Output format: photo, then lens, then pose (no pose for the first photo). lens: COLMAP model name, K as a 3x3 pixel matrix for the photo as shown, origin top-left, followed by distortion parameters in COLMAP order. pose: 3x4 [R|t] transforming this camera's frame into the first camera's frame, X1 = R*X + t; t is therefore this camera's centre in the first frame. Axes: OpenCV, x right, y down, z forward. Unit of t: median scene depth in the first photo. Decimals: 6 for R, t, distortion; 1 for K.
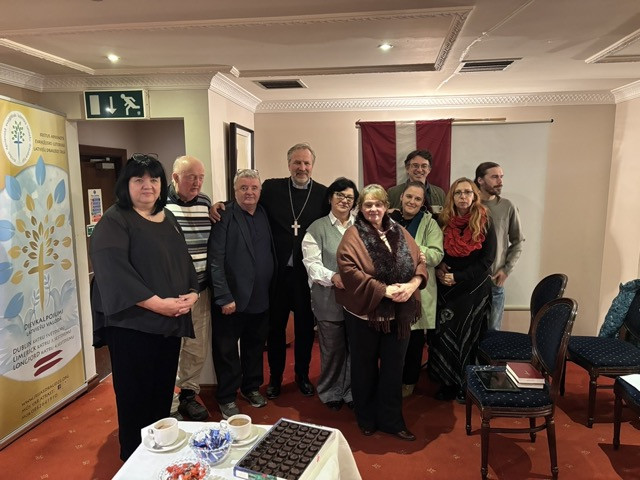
lens RADIAL K [[477.3, 0, 320.0], [0, 477.3, 240.0], [0, 0, 1]] dist [0.071951, -0.075898]
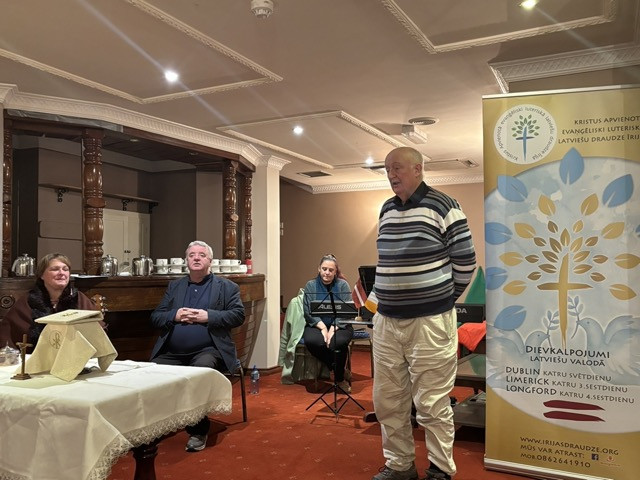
lens RADIAL K [[596.8, 0, 322.3], [0, 596.8, 244.0], [0, 0, 1]] dist [0.017184, 0.003960]
pose [[-0.331841, -0.030270, -0.942849, 0.499007], [-0.121701, 0.992506, 0.010969, 0.025988], [0.935452, 0.118386, -0.333038, 0.945003]]
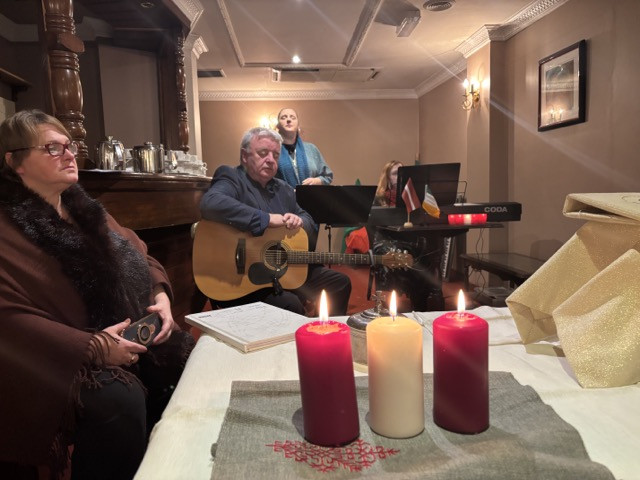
lens RADIAL K [[486.9, 0, 324.0], [0, 486.9, 238.7], [0, 0, 1]] dist [-0.005669, -0.004624]
pose [[0.199553, 0.091806, -0.975577, 0.078154], [-0.104544, 0.991914, 0.071959, 0.180756], [0.974294, 0.087631, 0.207537, 0.208137]]
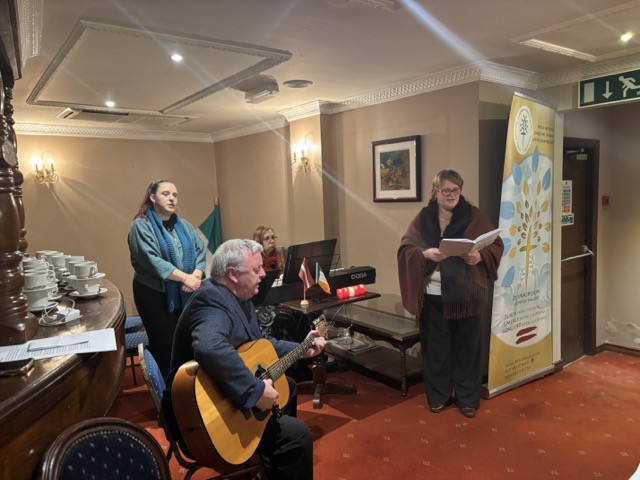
lens RADIAL K [[477.3, 0, 320.0], [0, 477.3, 240.0], [0, 0, 1]] dist [0.071951, -0.075898]
pose [[0.697729, 0.051012, -0.714543, -0.120792], [-0.067886, 0.997681, 0.004938, 0.067013], [0.713138, 0.045062, 0.699574, -0.109053]]
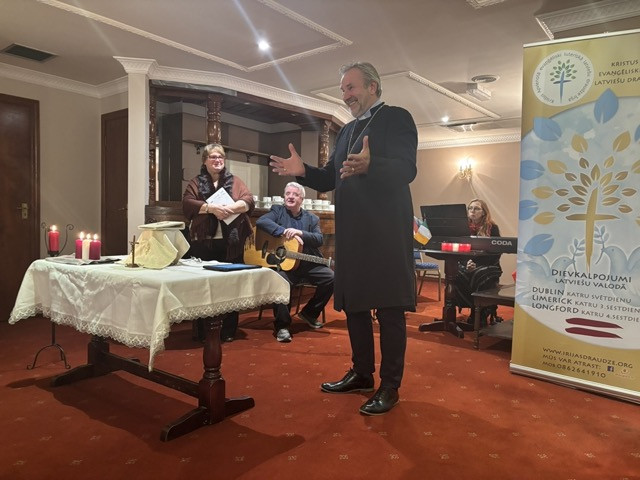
lens RADIAL K [[477.3, 0, 320.0], [0, 477.3, 240.0], [0, 0, 1]] dist [0.071951, -0.075898]
pose [[-0.531083, 0.031187, -0.846745, 0.446719], [-0.131810, 0.984116, 0.118918, 0.058801], [0.837005, 0.174765, -0.518537, 1.049293]]
